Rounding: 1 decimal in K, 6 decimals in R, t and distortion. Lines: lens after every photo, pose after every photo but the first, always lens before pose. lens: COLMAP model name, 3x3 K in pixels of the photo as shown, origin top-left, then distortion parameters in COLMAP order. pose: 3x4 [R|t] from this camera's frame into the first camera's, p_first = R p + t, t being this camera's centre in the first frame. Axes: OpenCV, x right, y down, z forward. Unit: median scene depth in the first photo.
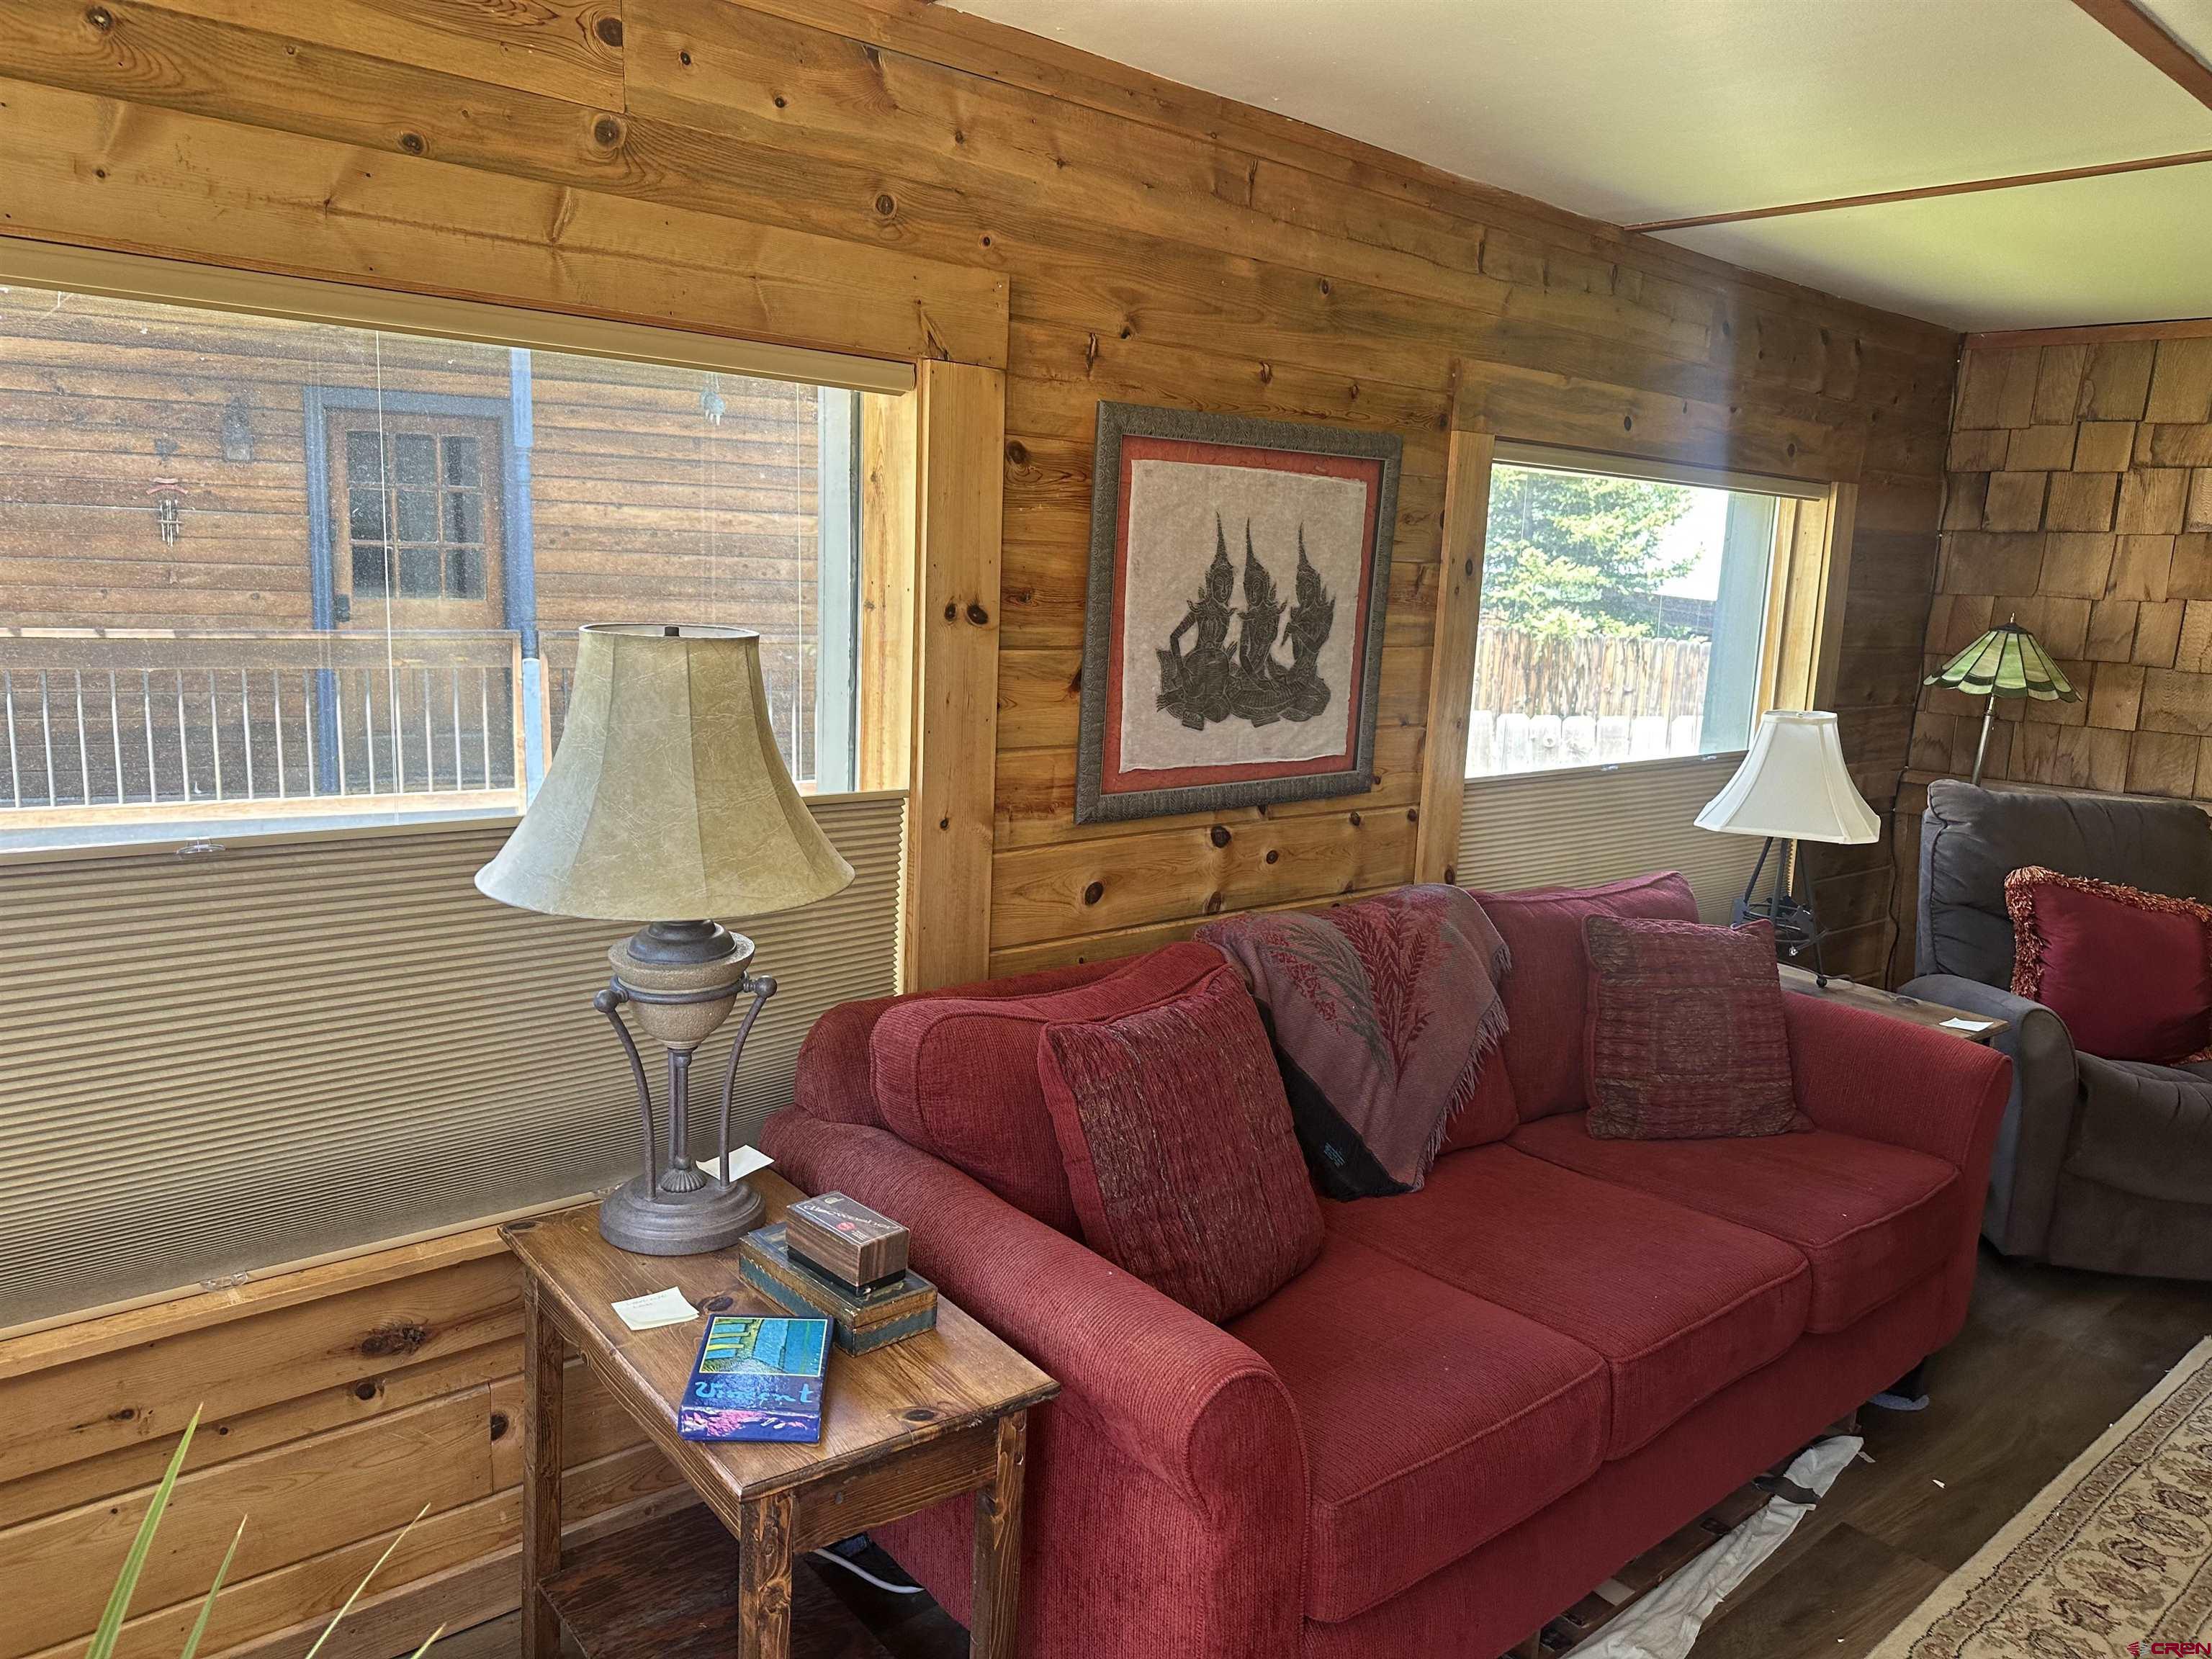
lens RADIAL K [[1552.5, 0, 1108.7], [0, 1552.5, 828.4], [0, 0, 1]] dist [0.066726, -0.076354]
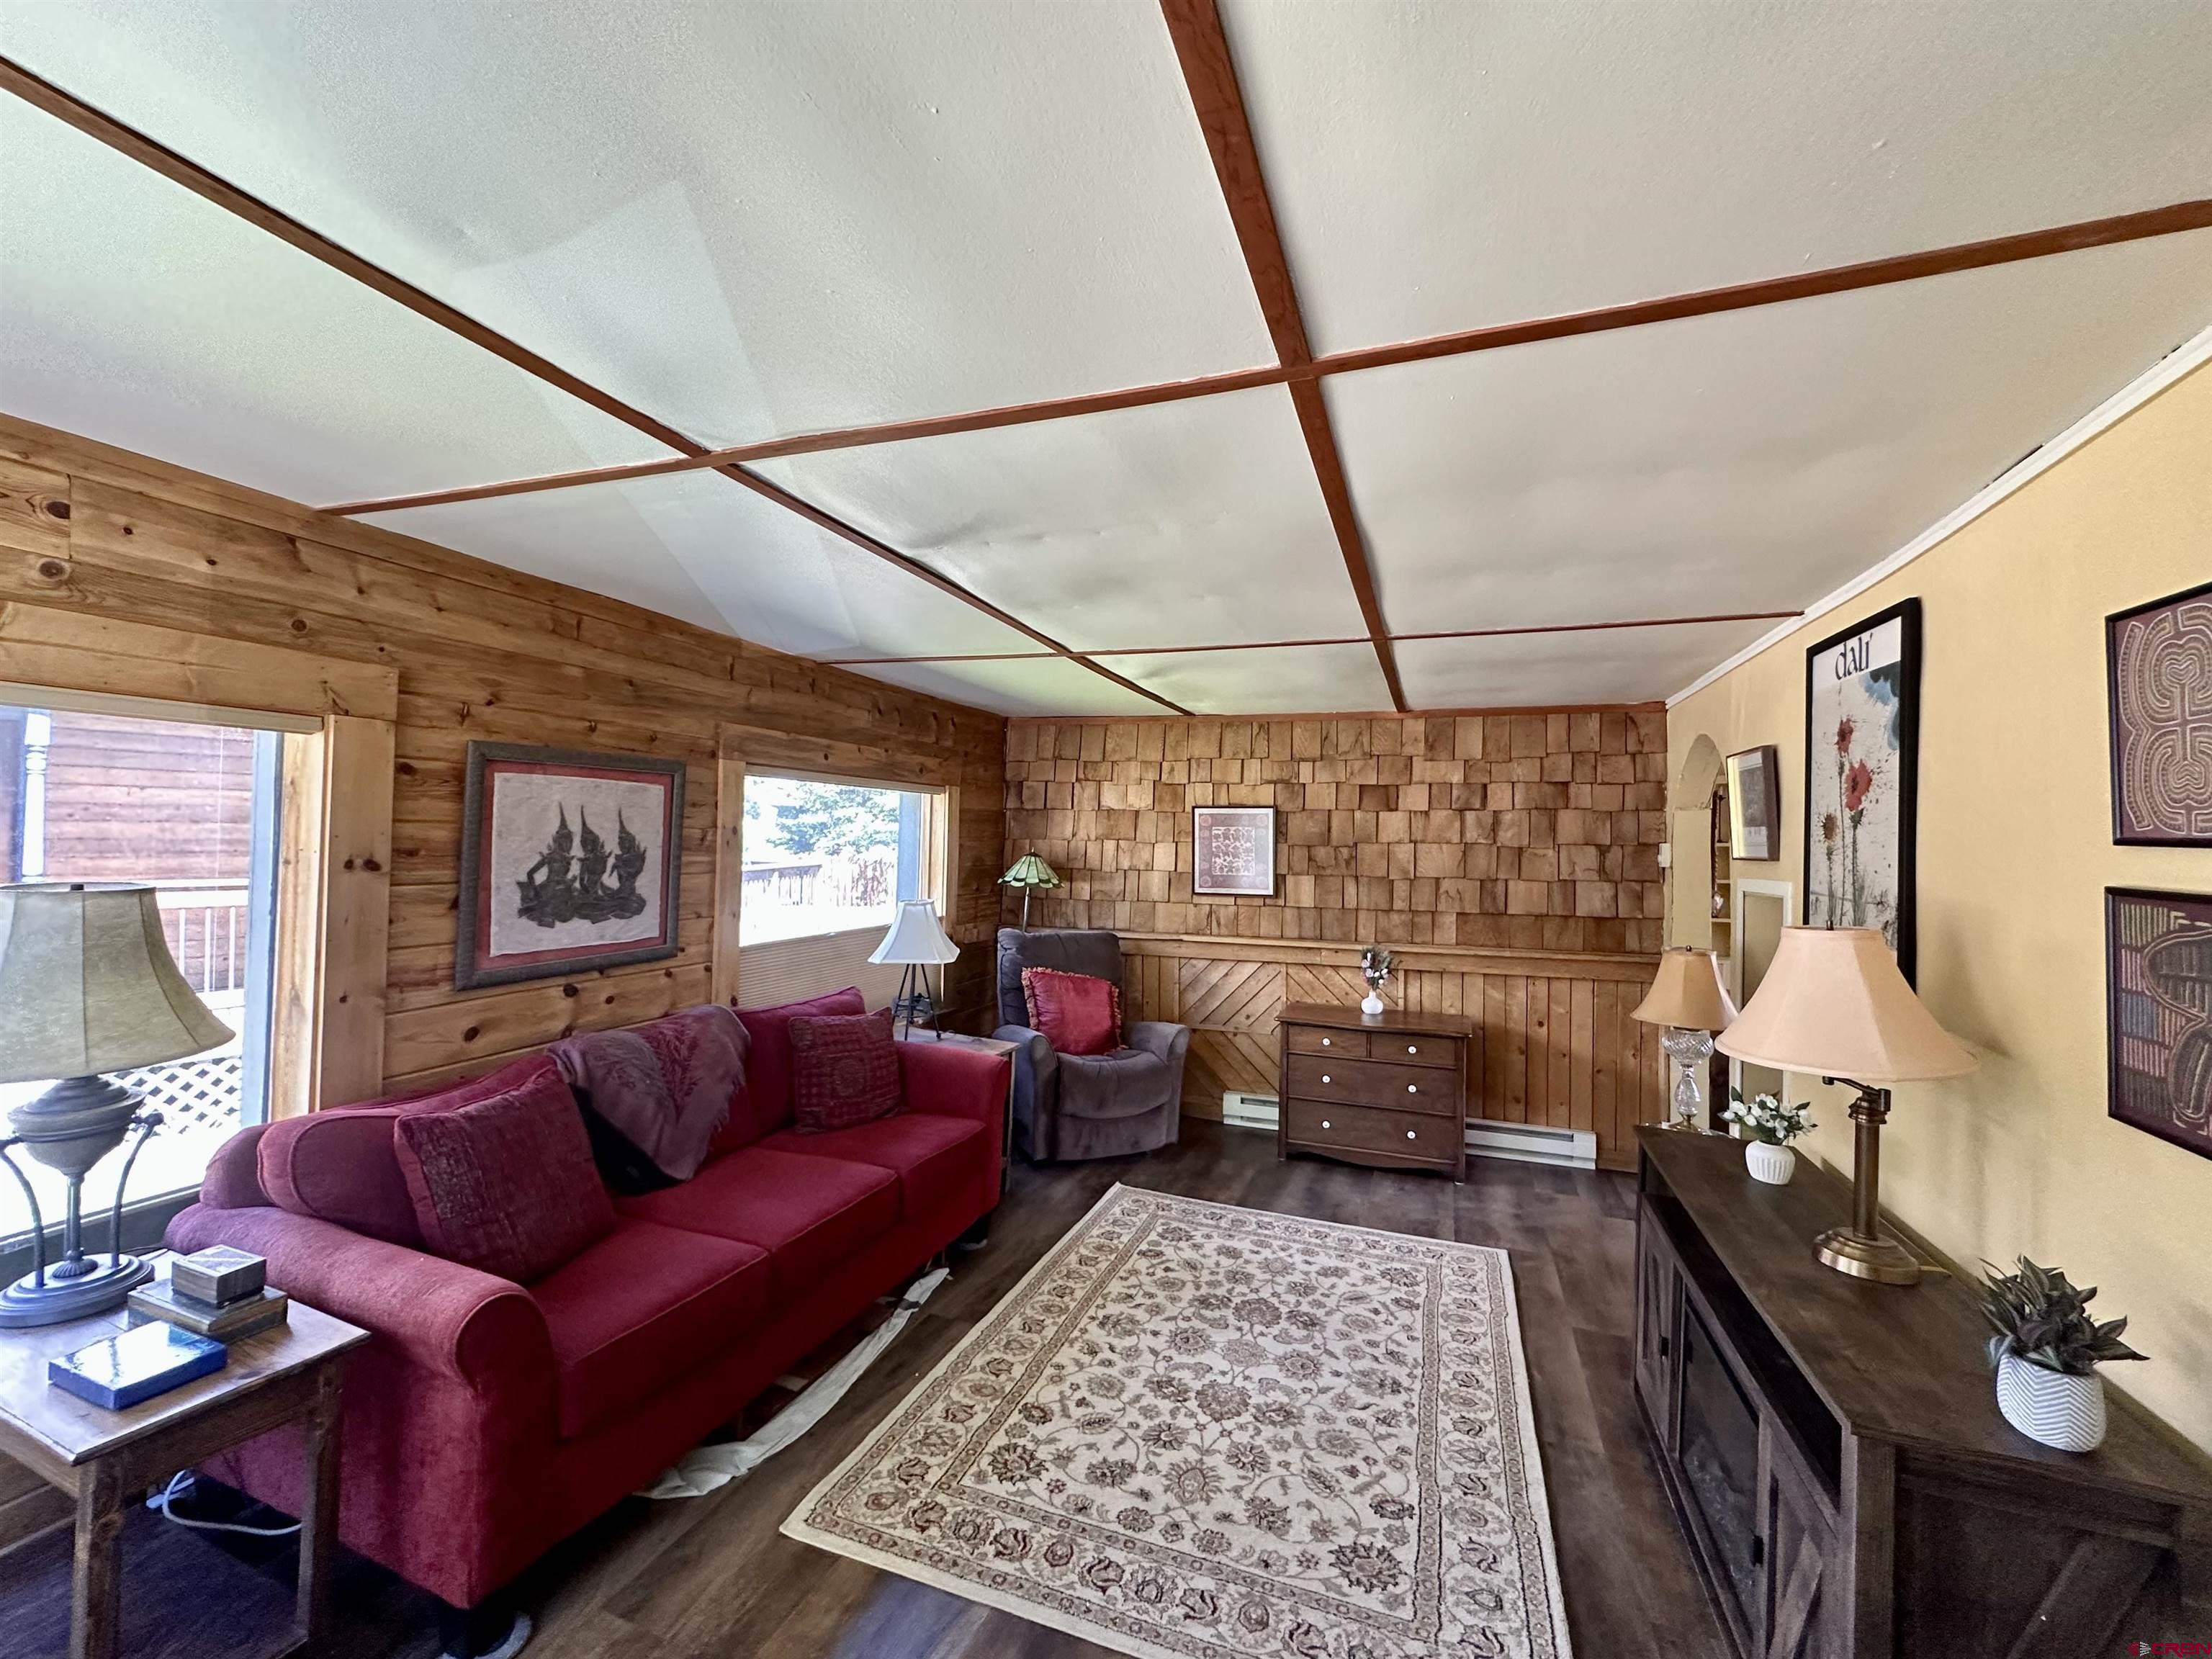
lens RADIAL K [[905.1, 0, 1102.3], [0, 905.1, 826.9], [0, 0, 1]] dist [-0.001550, 0.000463]
pose [[0.876590, -0.012359, 0.481080, 0.113550], [0.088955, 0.986605, -0.136742, 0.016654], [-0.472945, 0.162661, 0.865947, -0.161241]]
